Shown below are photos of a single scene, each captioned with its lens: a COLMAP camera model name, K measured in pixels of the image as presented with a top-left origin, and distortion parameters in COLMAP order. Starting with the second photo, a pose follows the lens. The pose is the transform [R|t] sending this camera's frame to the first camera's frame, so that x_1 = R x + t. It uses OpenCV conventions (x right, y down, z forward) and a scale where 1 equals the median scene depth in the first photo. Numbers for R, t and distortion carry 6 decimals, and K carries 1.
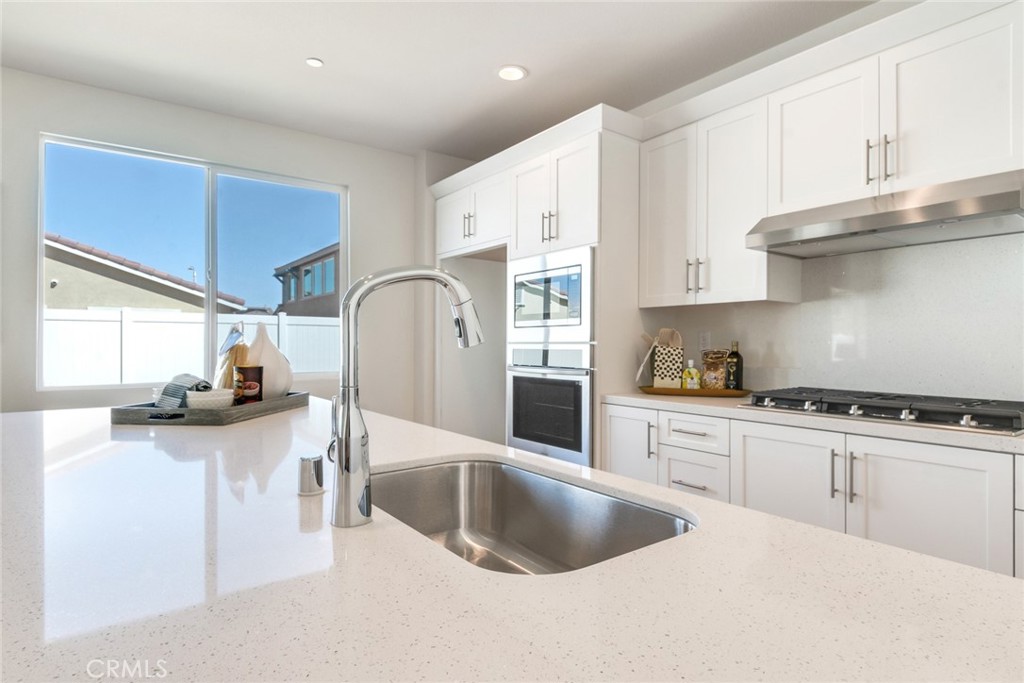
lens RADIAL K [[553.2, 0, 516.9], [0, 553.2, 341.1], [0, 0, 1]] dist [0.002692, -0.004916]
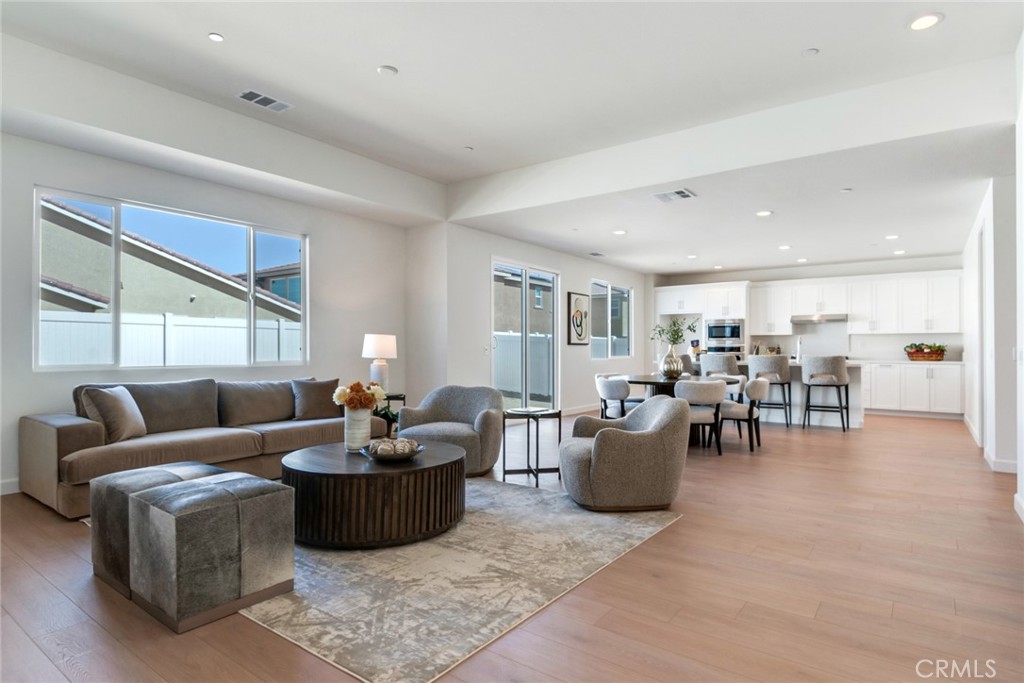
lens RADIAL K [[553.2, 0, 513.4], [0, 553.2, 347.7], [0, 0, 1]] dist [0.002692, -0.004916]
pose [[0.958796, 0.015571, 0.283670, -2.361876], [-0.011475, 0.999805, -0.016095, 0.096474], [-0.283865, 0.012177, 0.958787, -2.069709]]
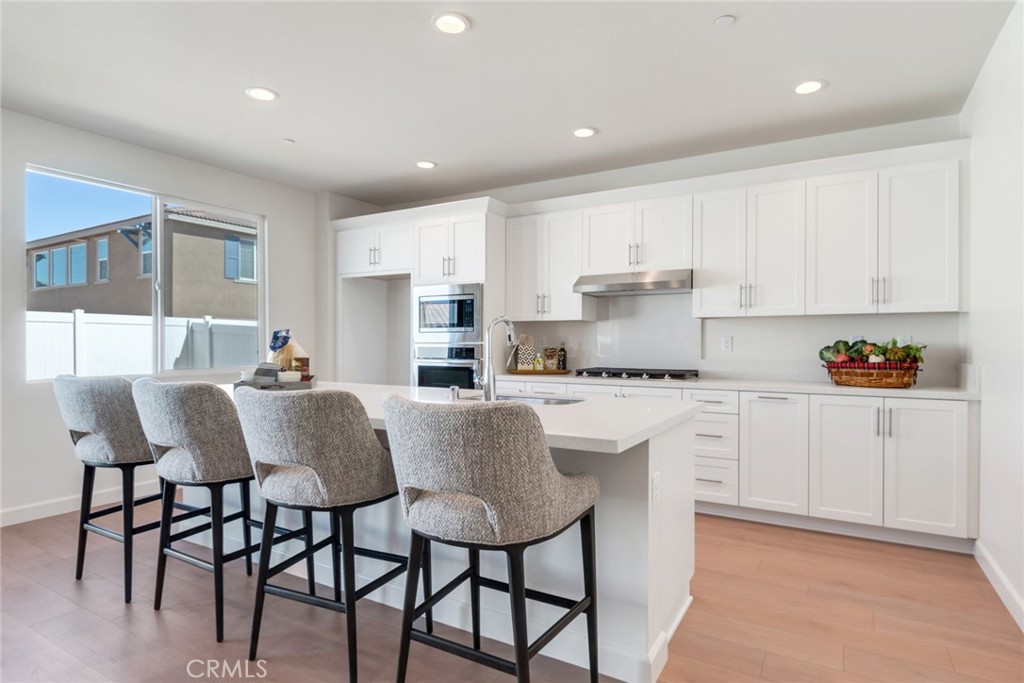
lens RADIAL K [[553.2, 0, 514.3], [0, 553.2, 340.7], [0, 0, 1]] dist [0.002692, -0.004916]
pose [[0.929051, 0.003046, 0.369939, -0.375512], [-0.002729, 0.999995, -0.001381, -0.001859], [-0.369942, 0.000274, 0.929055, -0.538526]]
